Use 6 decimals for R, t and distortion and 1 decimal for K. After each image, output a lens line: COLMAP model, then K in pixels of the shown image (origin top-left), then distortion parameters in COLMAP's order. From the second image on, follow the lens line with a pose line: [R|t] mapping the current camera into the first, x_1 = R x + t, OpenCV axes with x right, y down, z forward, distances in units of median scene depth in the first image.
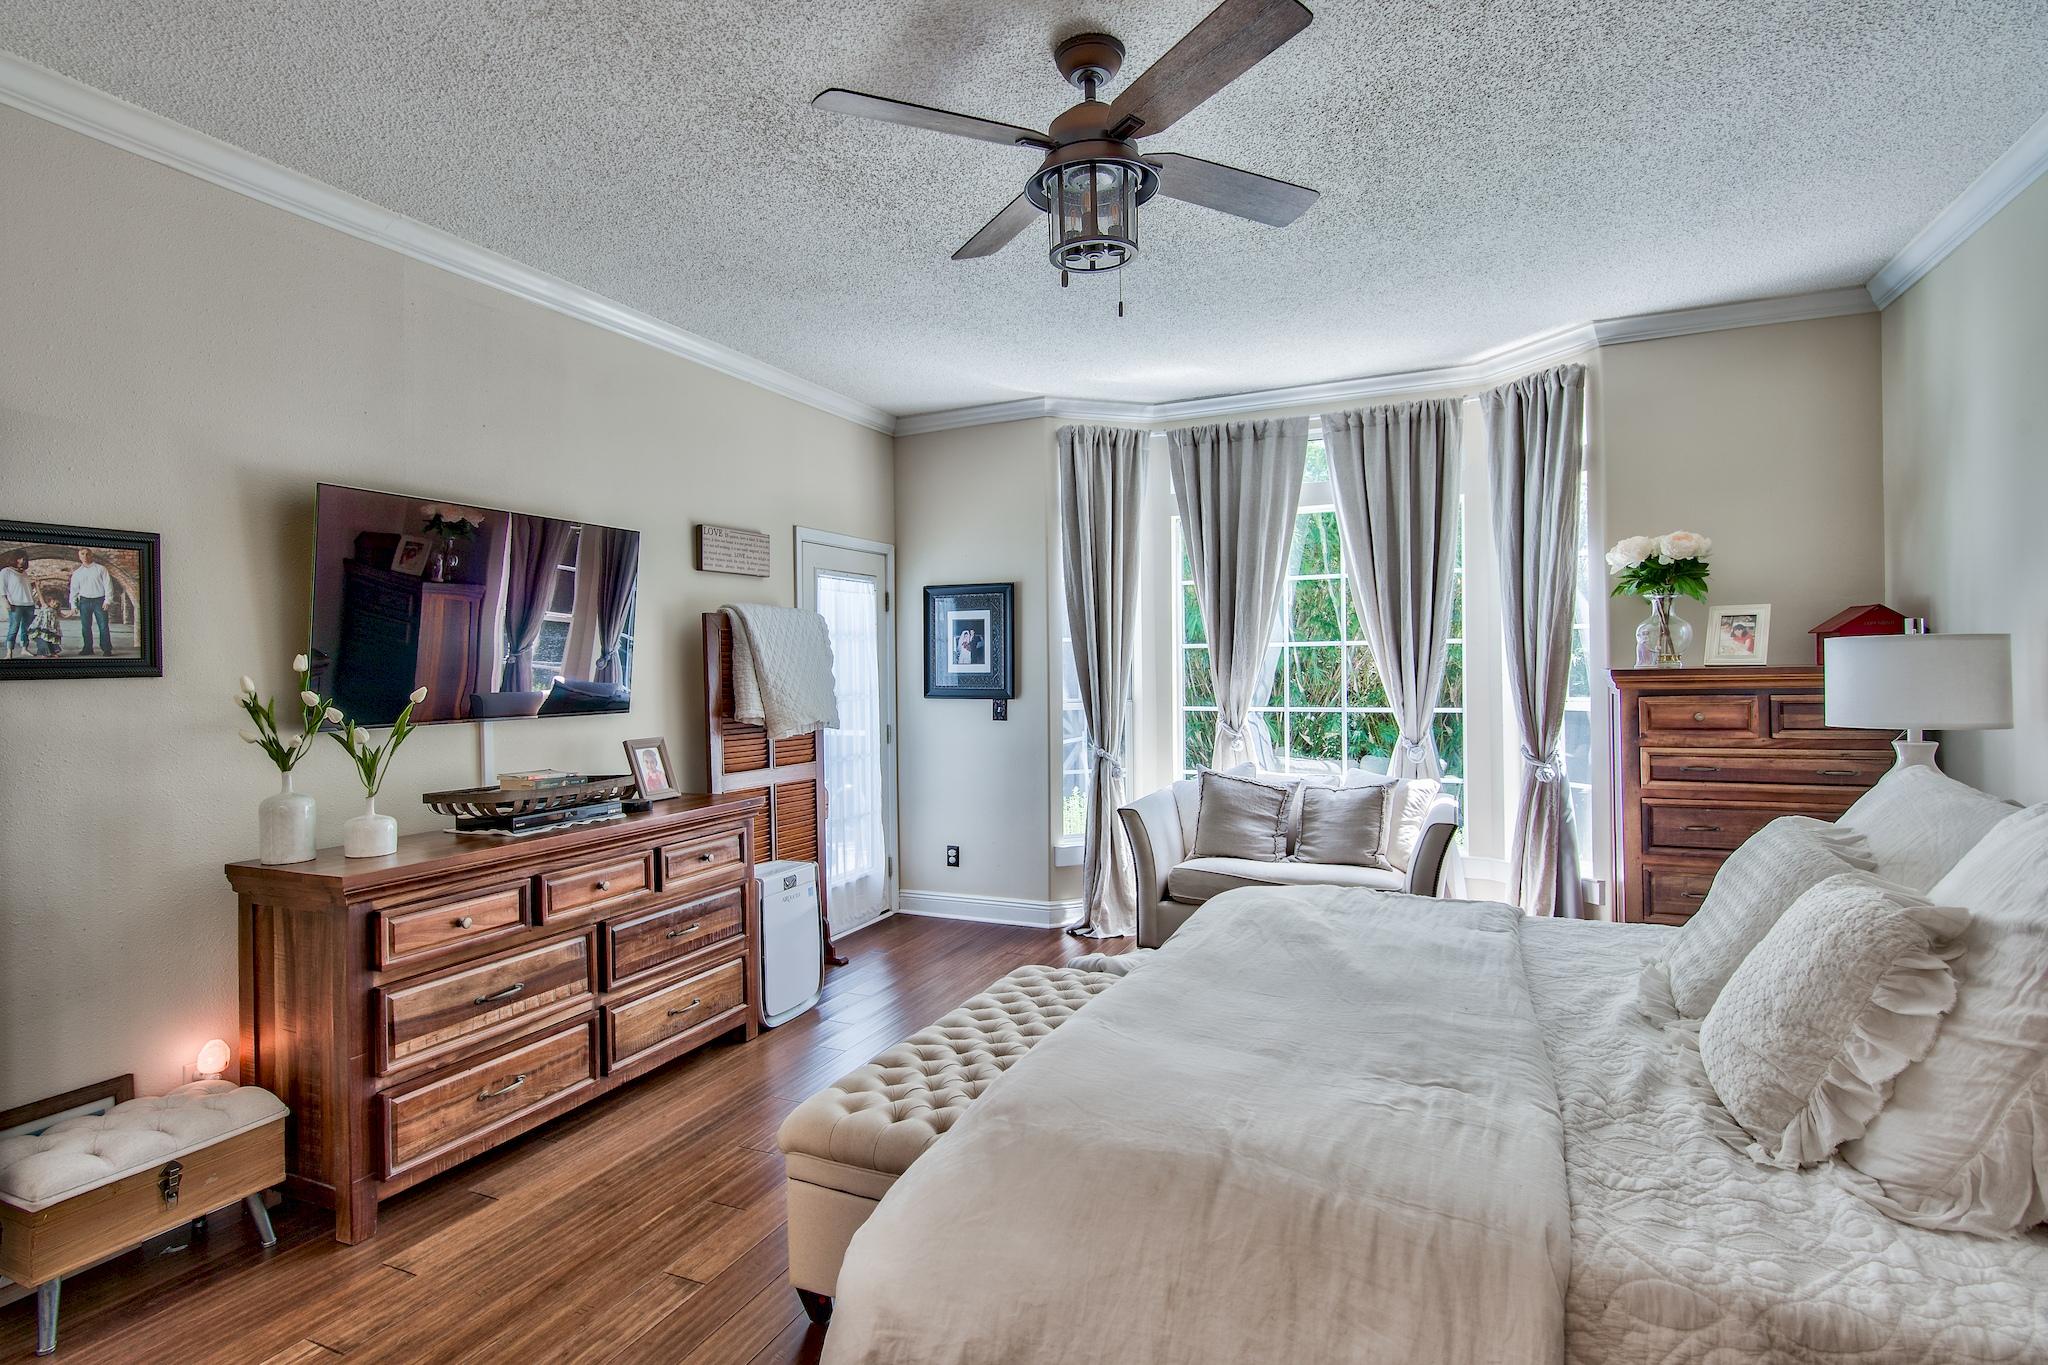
lens RADIAL K [[1056.1, 0, 990.6], [0, 1056.1, 643.8], [0, 0, 1]] dist [-0.000516, -0.000178]
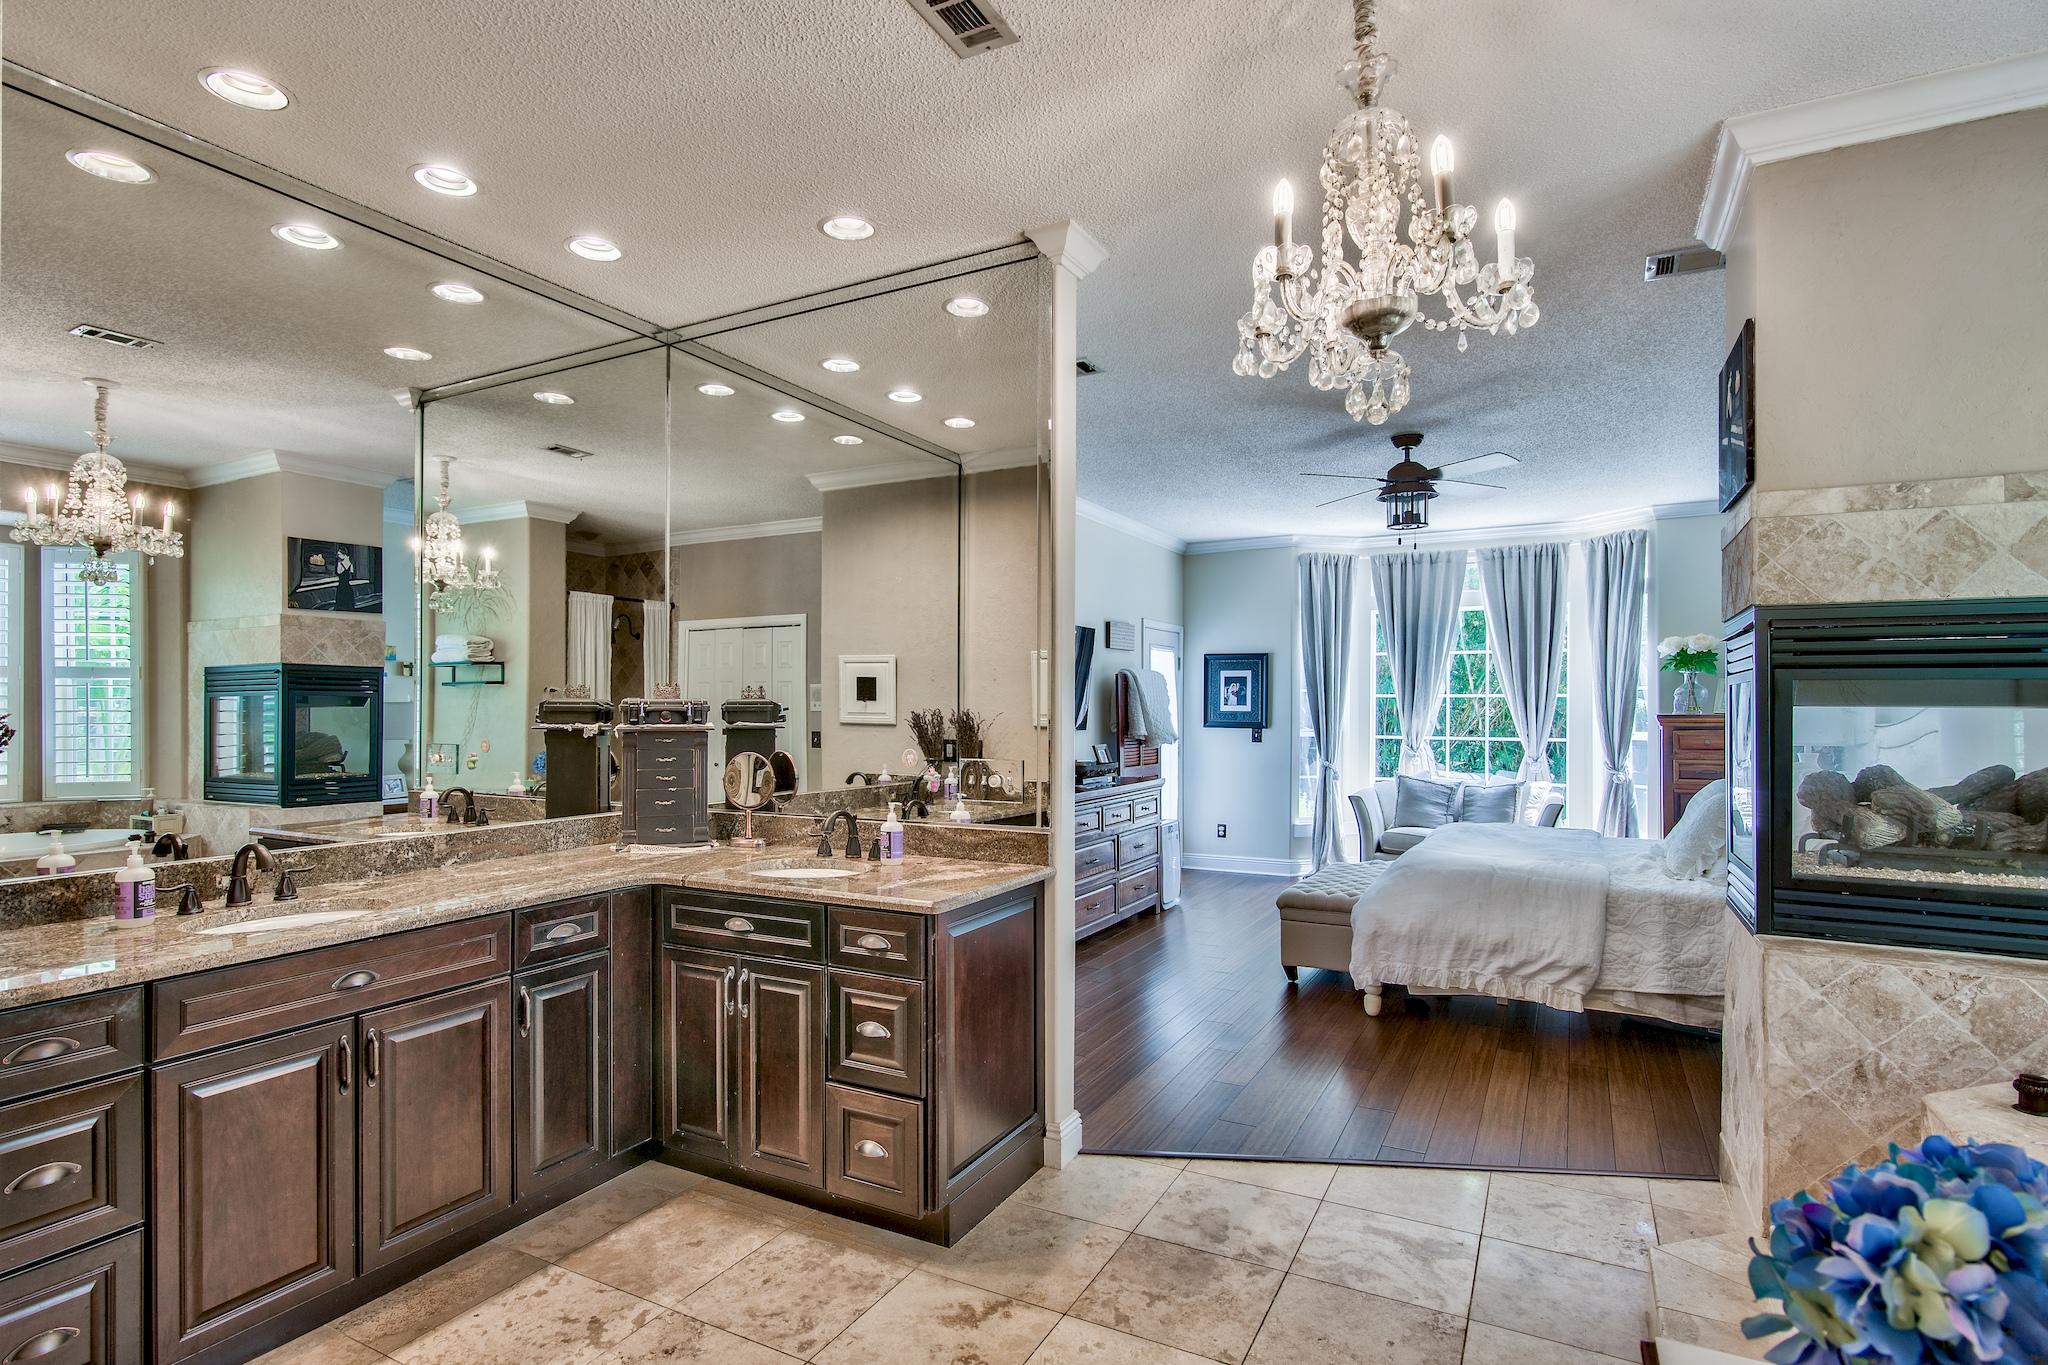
lens RADIAL K [[1025.2, 0, 1024.0], [0, 1025.2, 682.5], [0, 0, 1]] dist [-0.002113, -0.000946]
pose [[0.998170, 0.014489, -0.058704, -0.268757], [-0.014579, 0.999893, -0.001120, -0.008856], [0.058682, 0.001974, 0.998275, -0.565053]]
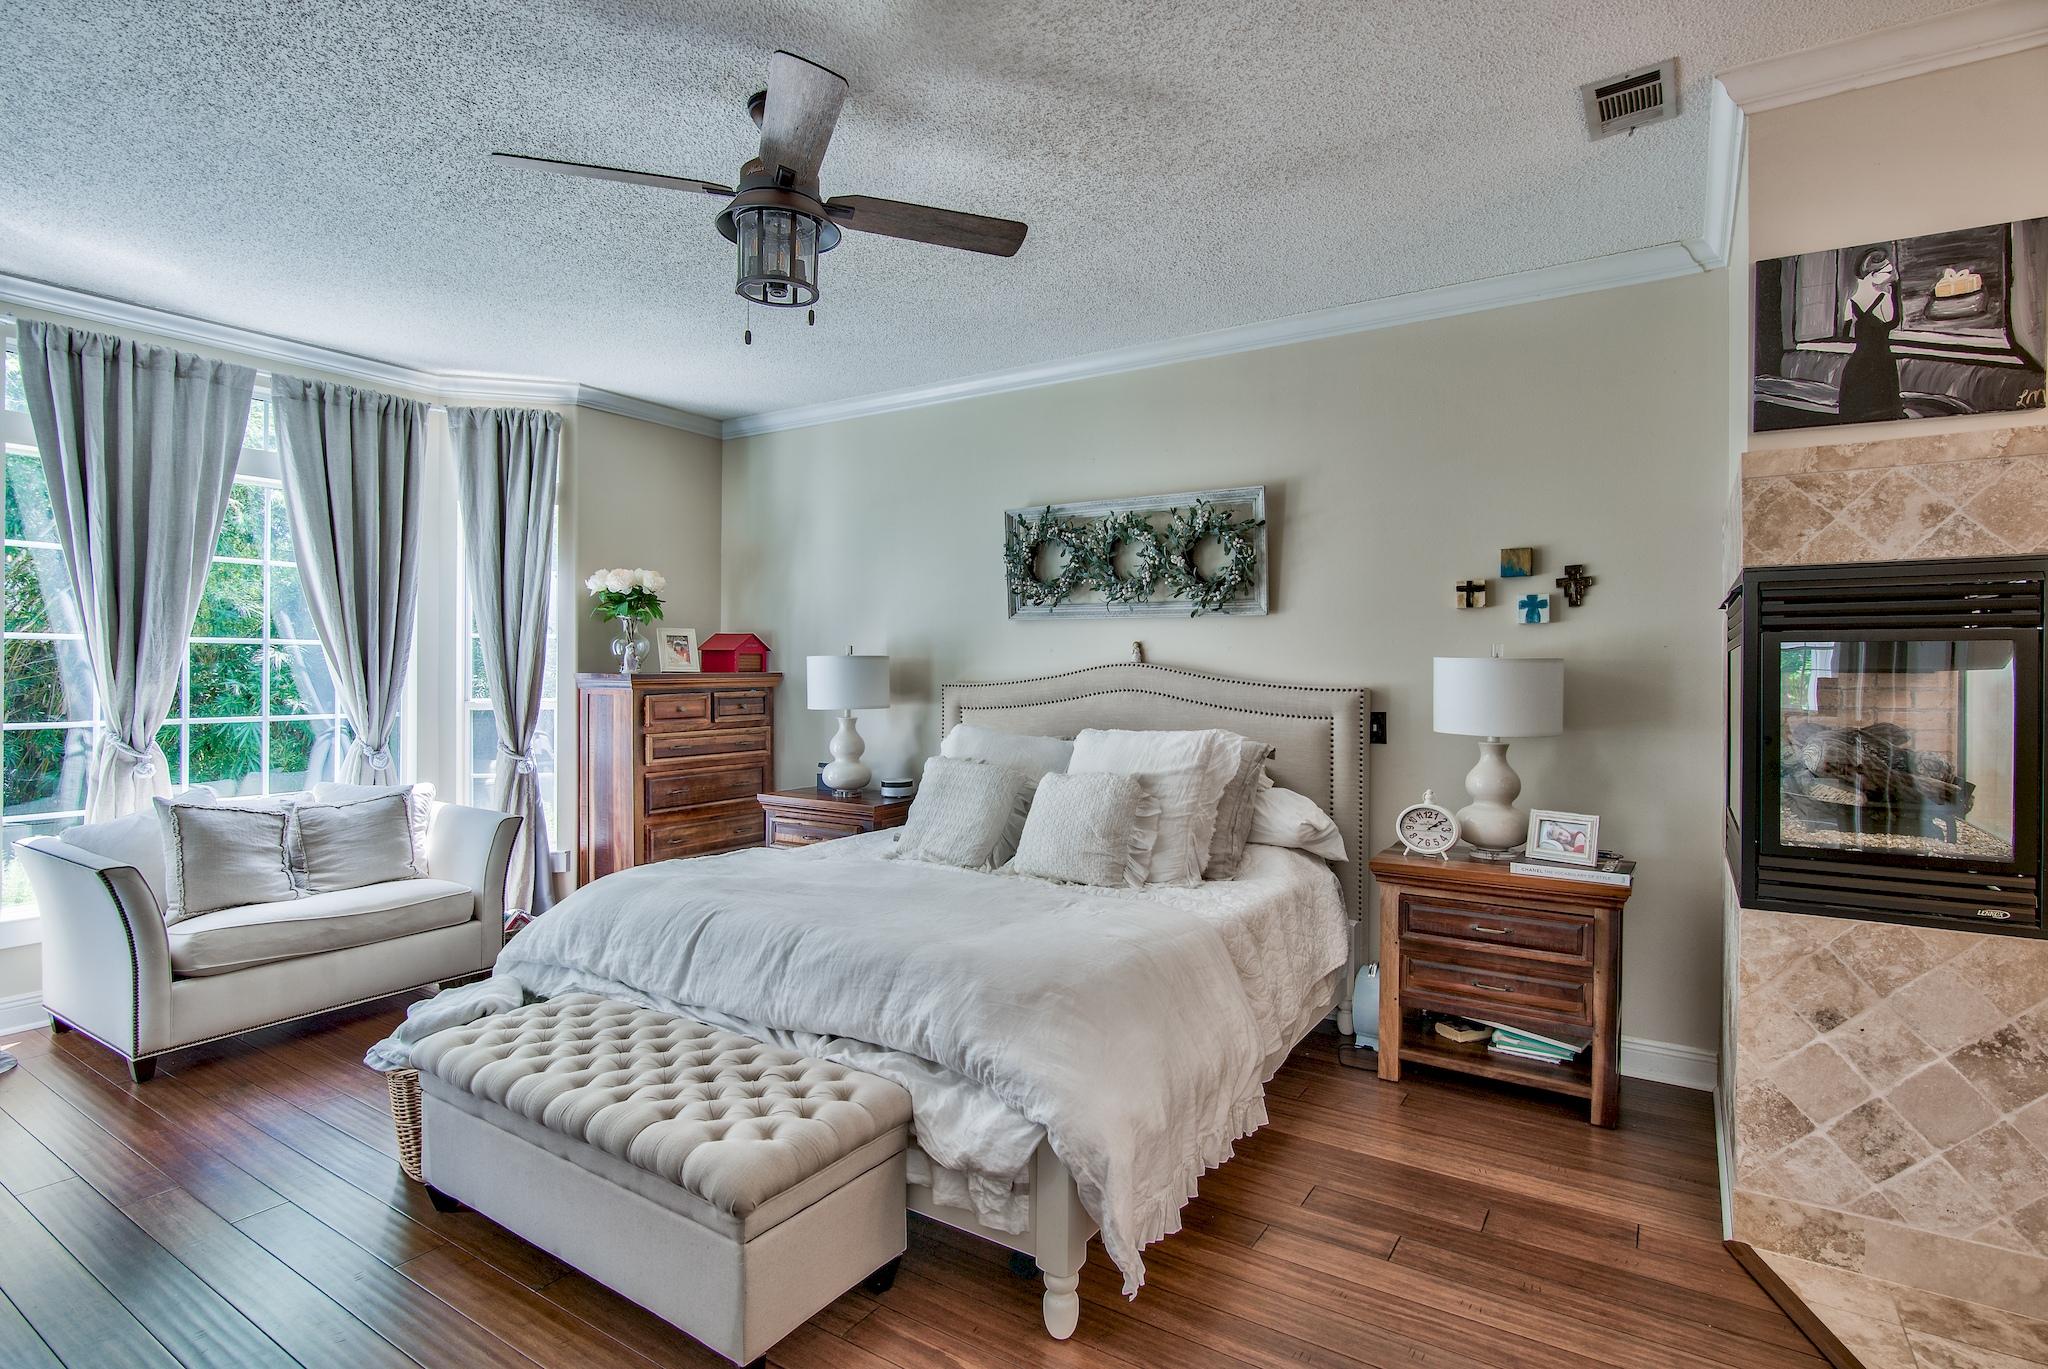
lens RADIAL K [[1033.4, 0, 1013.6], [0, 1033.4, 661.2], [0, 0, 1]] dist [-0.001268, -0.000397]
pose [[0.123308, 0.023700, 0.992085, -0.446900], [-0.026352, 0.999440, -0.020600, 0.017374], [-0.992019, -0.023603, 0.123863, 0.306263]]
